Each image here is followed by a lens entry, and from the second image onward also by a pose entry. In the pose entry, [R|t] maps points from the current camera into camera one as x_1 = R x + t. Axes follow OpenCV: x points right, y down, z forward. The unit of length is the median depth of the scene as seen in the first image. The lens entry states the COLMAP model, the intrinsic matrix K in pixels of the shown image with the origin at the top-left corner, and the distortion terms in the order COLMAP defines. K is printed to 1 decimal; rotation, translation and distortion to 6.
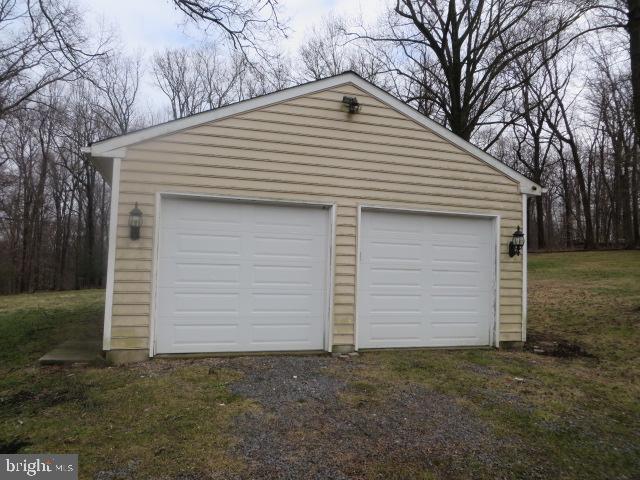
lens RADIAL K [[474.9, 0, 323.1], [0, 474.9, 241.8], [0, 0, 1]] dist [-0.033100, -0.003356]
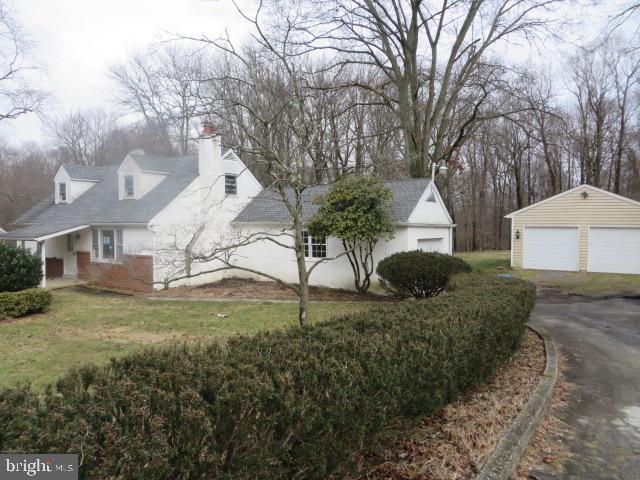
lens RADIAL K [[474.9, 0, 322.5], [0, 474.9, 240.5], [0, 0, 1]] dist [-0.033100, -0.003356]
pose [[0.649076, 0.008879, -0.760672, 1.321996], [0.054154, 0.996856, 0.057845, -0.263821], [0.758794, -0.078739, 0.646554, -2.386361]]
